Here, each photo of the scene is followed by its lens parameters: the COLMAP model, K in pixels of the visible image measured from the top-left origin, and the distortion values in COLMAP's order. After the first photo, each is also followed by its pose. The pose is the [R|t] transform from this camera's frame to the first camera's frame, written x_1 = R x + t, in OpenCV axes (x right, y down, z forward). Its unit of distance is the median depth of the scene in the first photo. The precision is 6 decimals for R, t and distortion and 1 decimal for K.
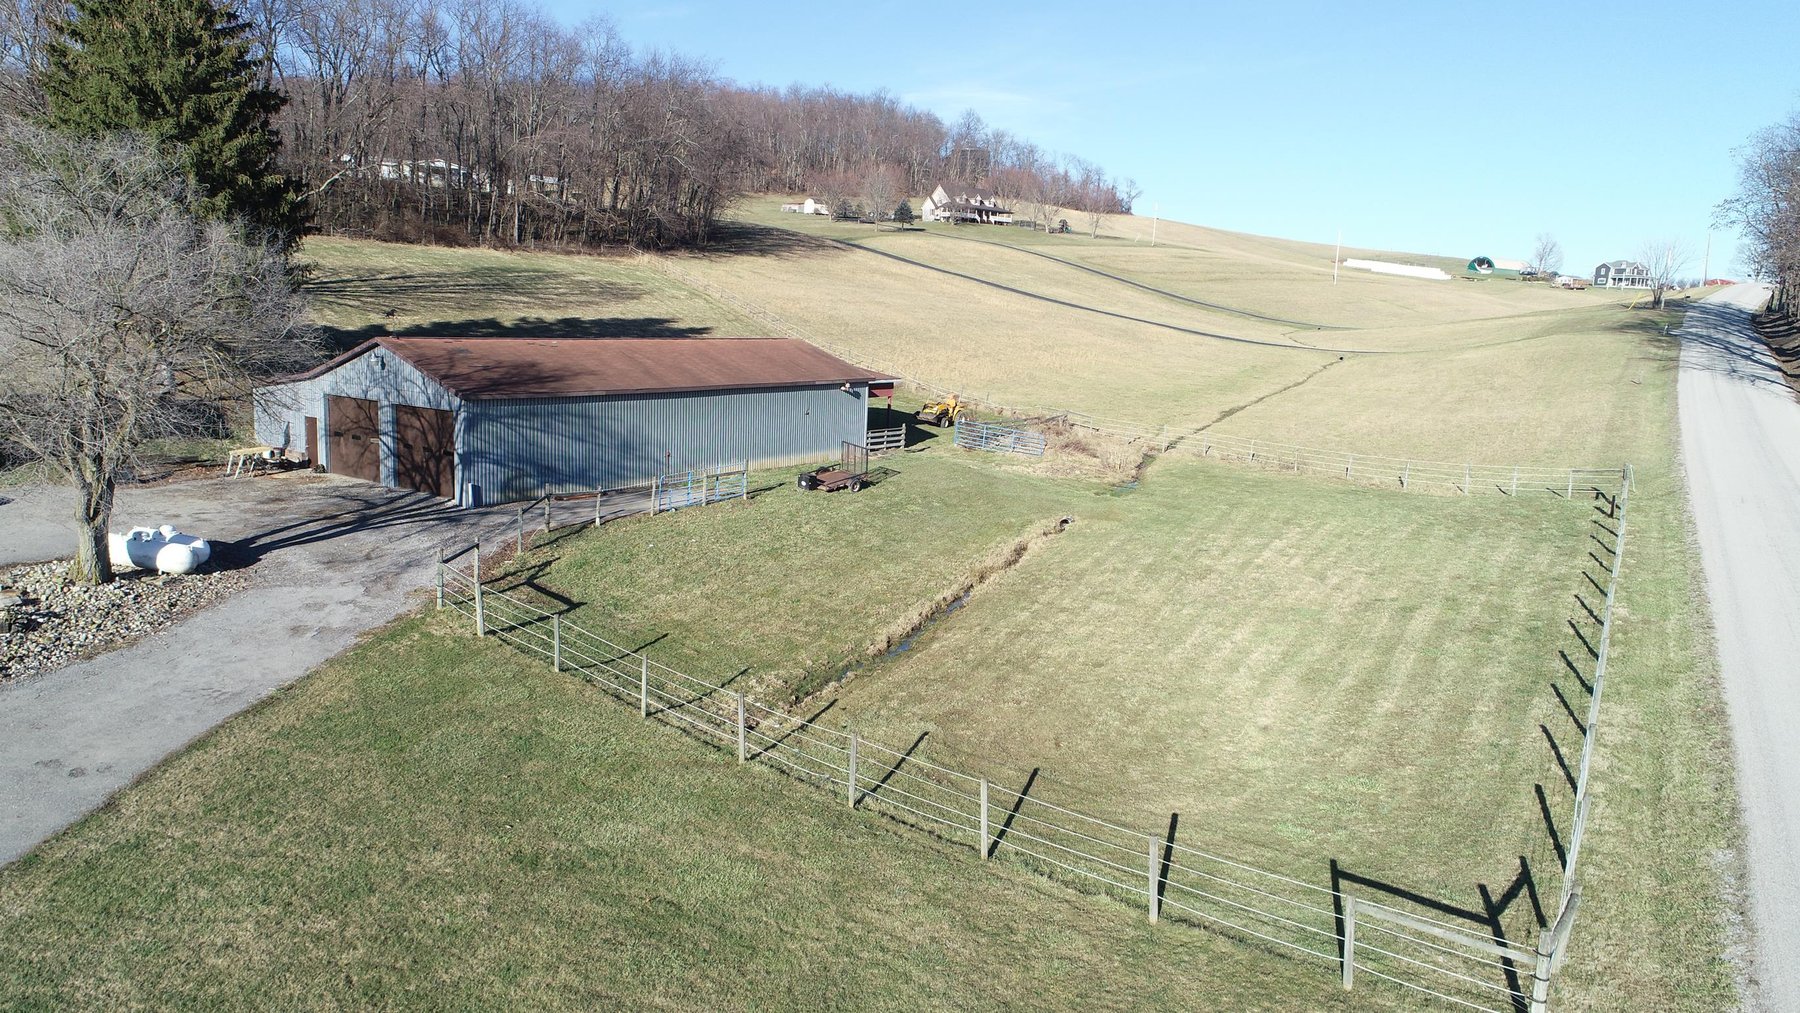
lens RADIAL K [[1199.5, 0, 902.0], [0, 1199.5, 502.8], [0, 0, 1]] dist [-0.004907, -0.001230]
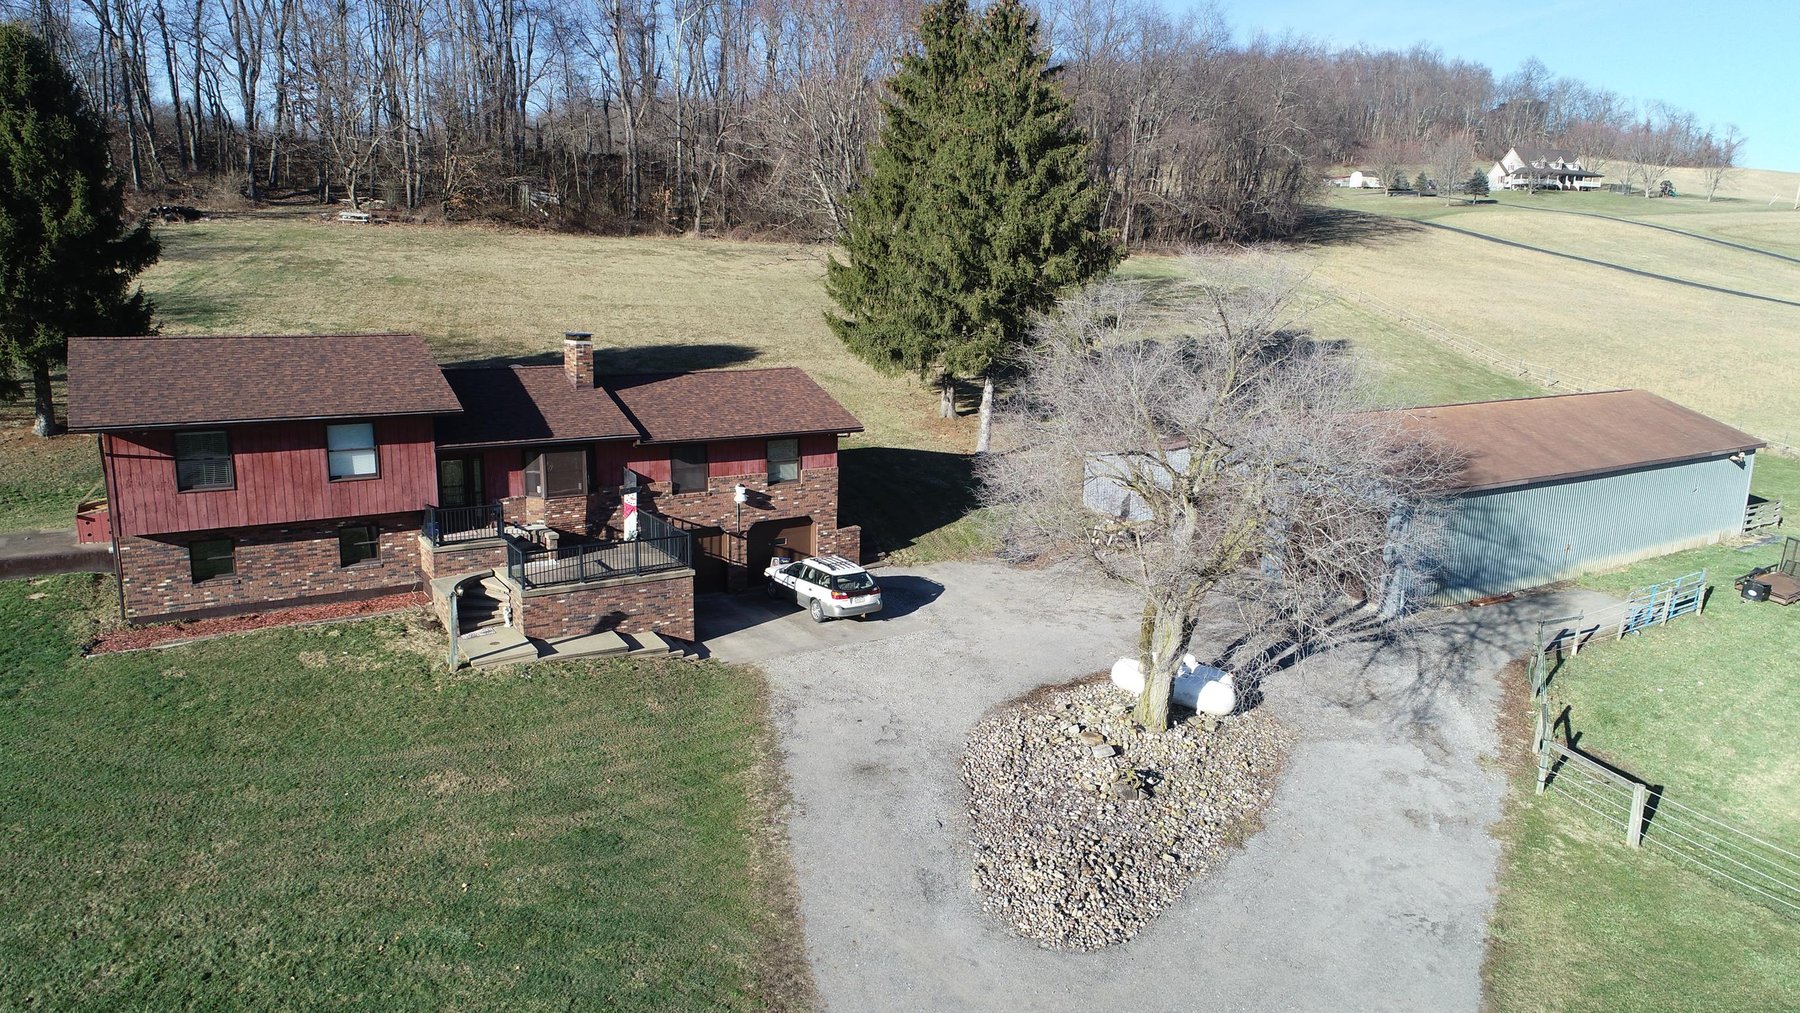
lens RADIAL K [[1199.5, 0, 902.0], [0, 1199.5, 502.8], [0, 0, 1]] dist [-0.004907, -0.001230]
pose [[0.930027, 0.051184, -0.363908, -0.243523], [-0.042275, 0.998580, 0.032411, -0.059160], [0.365051, -0.014759, 0.930871, 0.029243]]
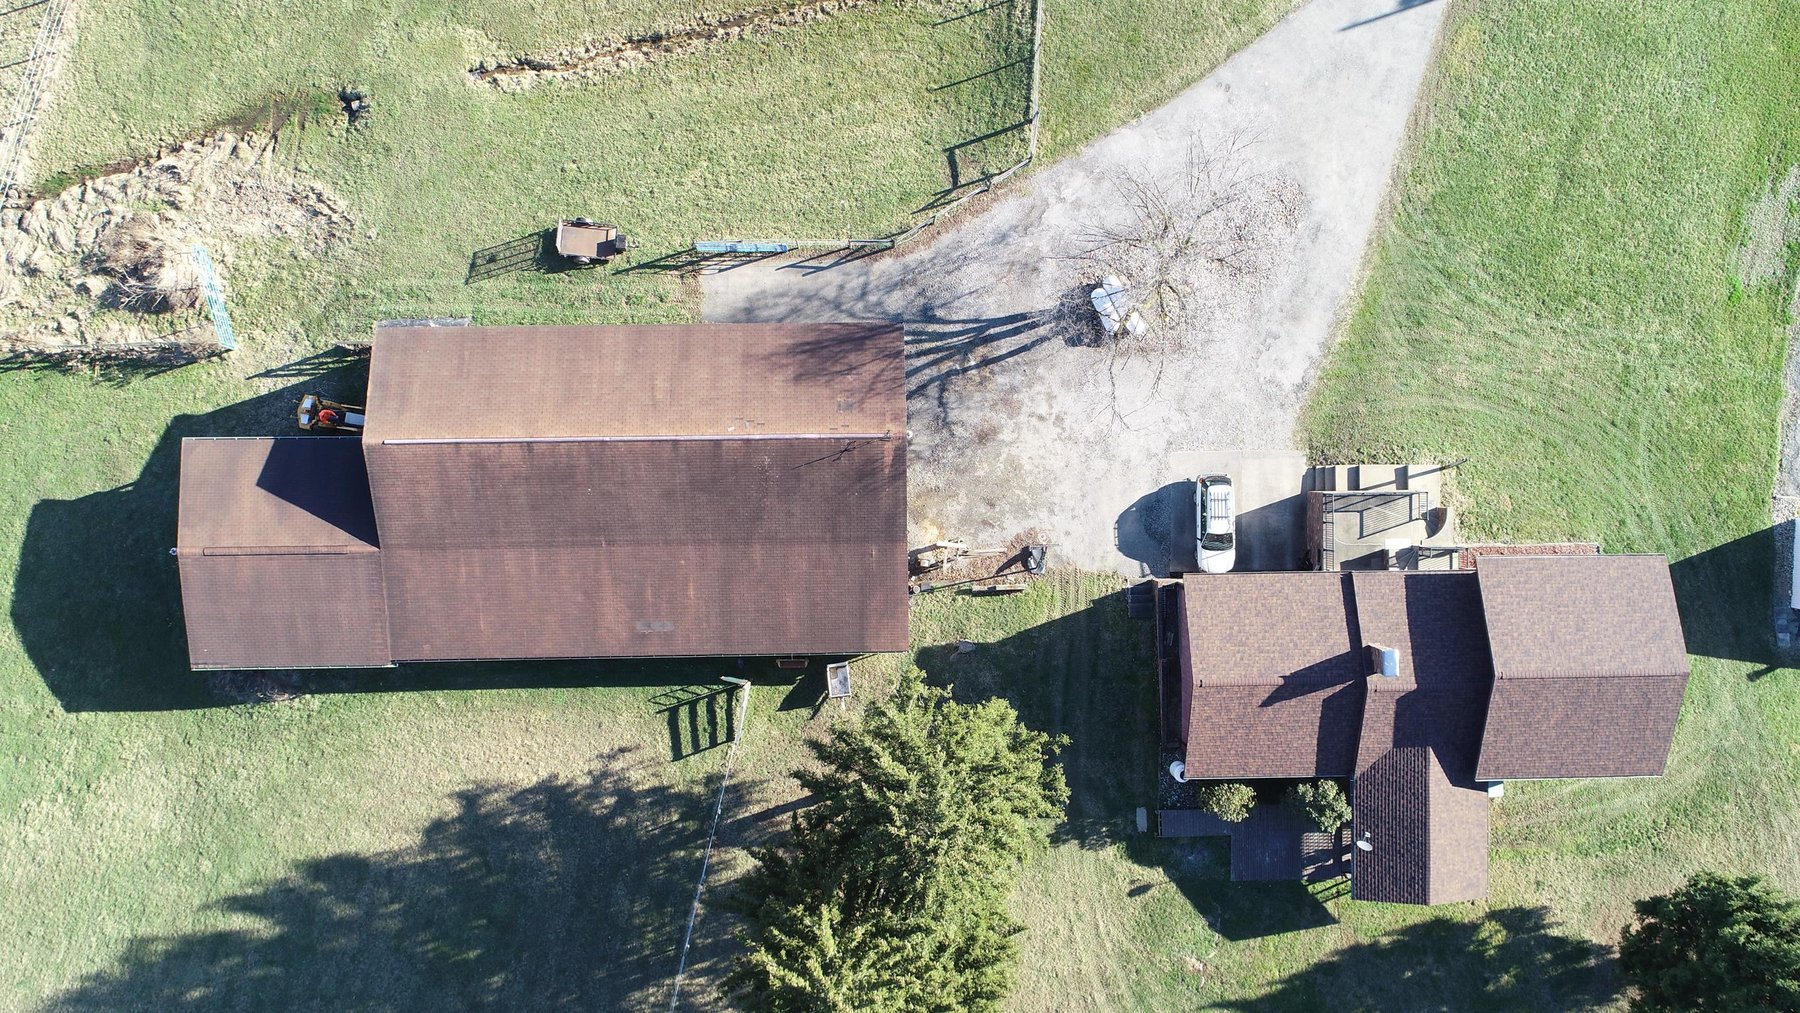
lens RADIAL K [[1199.5, 0, 902.0], [0, 1199.5, 502.8], [0, 0, 1]] dist [-0.004907, -0.001230]
pose [[-0.591743, -0.802244, -0.079018, -0.261610], [0.085183, -0.159701, 0.983483, -0.874255], [-0.801613, 0.575239, 0.162840, 0.556968]]
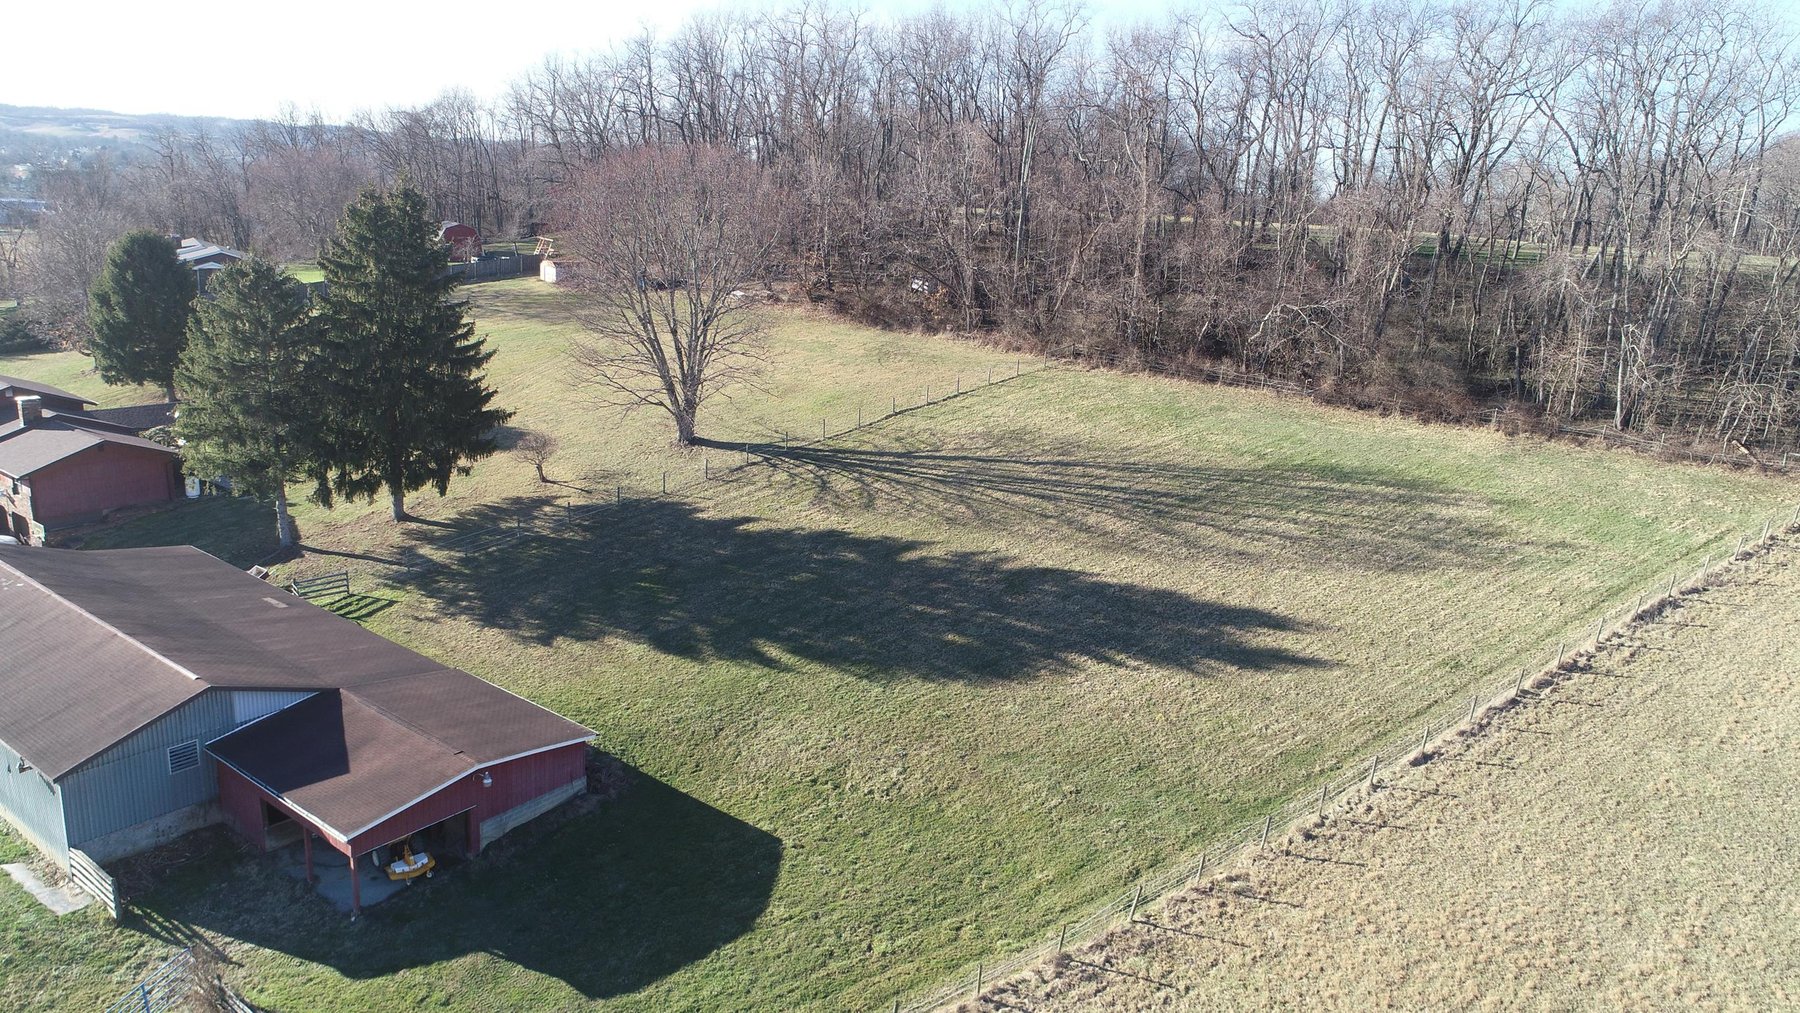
lens RADIAL K [[1199.5, 0, 902.0], [0, 1199.5, 502.8], [0, 0, 1]] dist [-0.004907, -0.001230]
pose [[0.000654, 0.216693, -0.976239, 0.508407], [-0.236421, 0.948597, 0.210399, -0.441217], [0.971651, 0.230666, 0.051851, 1.242294]]
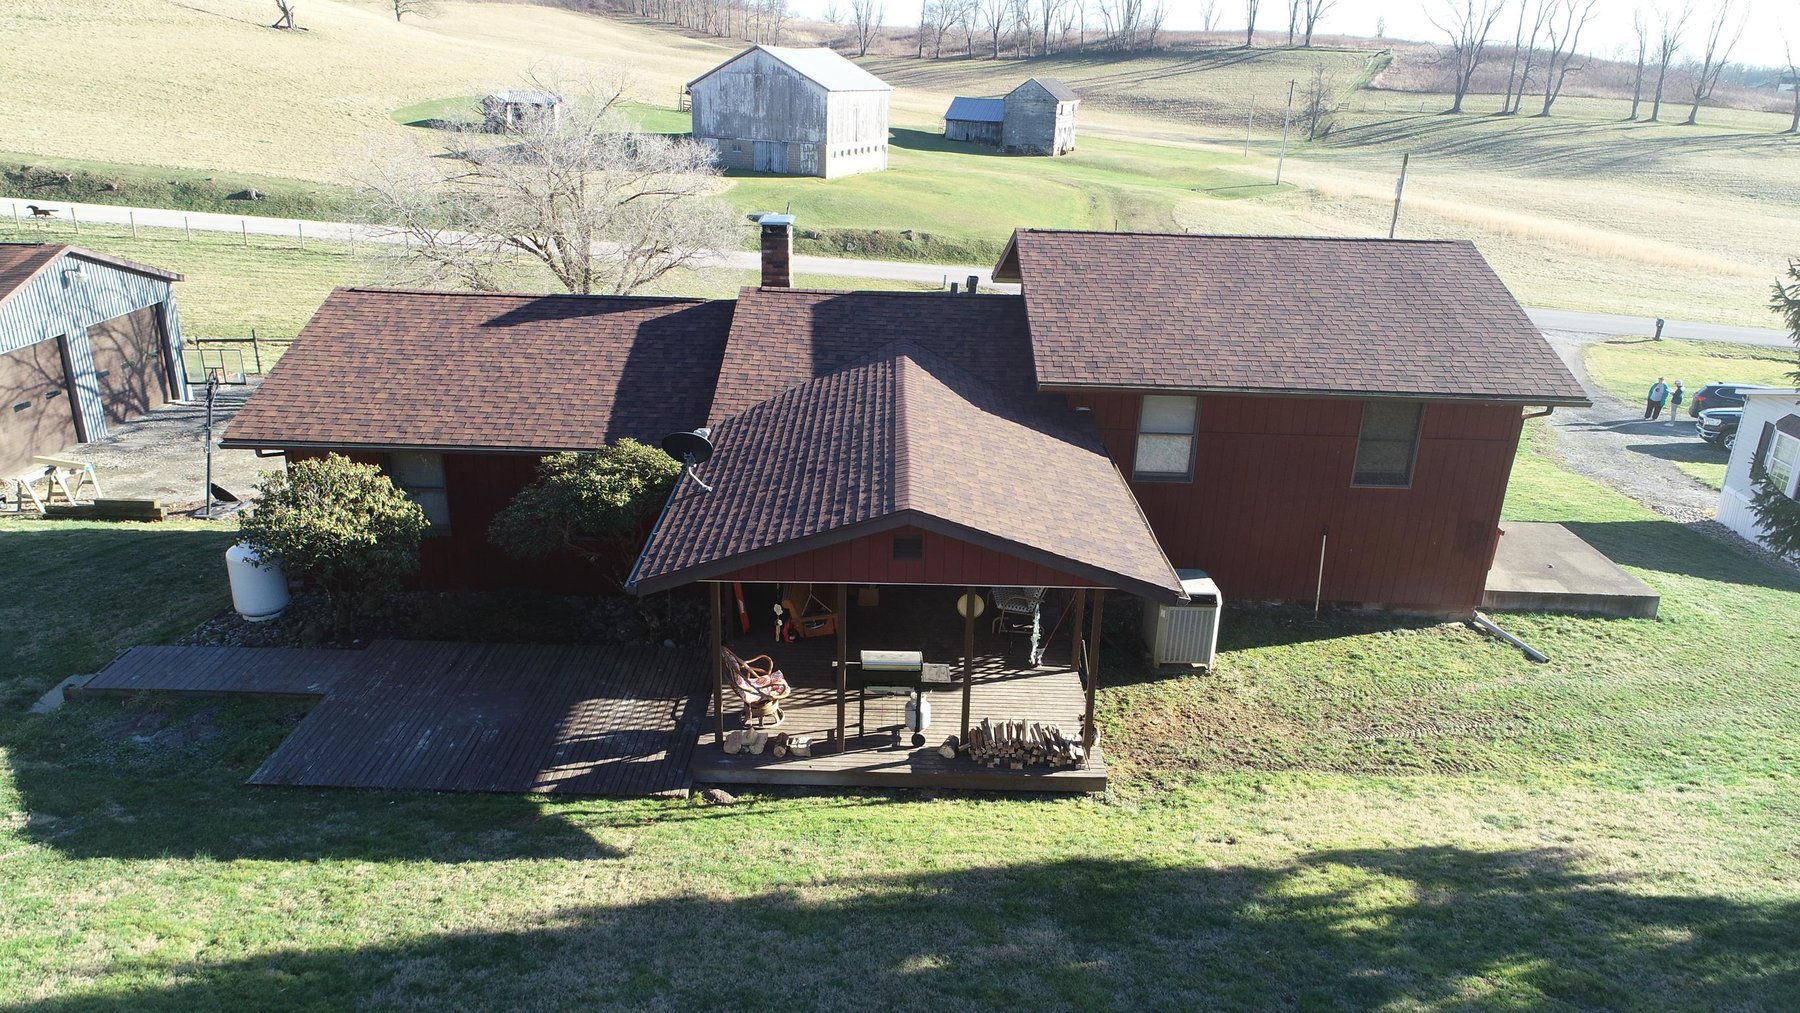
lens RADIAL K [[1199.5, 0, 902.0], [0, 1199.5, 502.8], [0, 0, 1]] dist [-0.004907, -0.001230]
pose [[-0.582624, -0.330902, 0.742330, -0.890377], [0.088493, 0.882106, 0.462663, -0.195596], [-0.807910, 0.335250, -0.484654, 0.654176]]
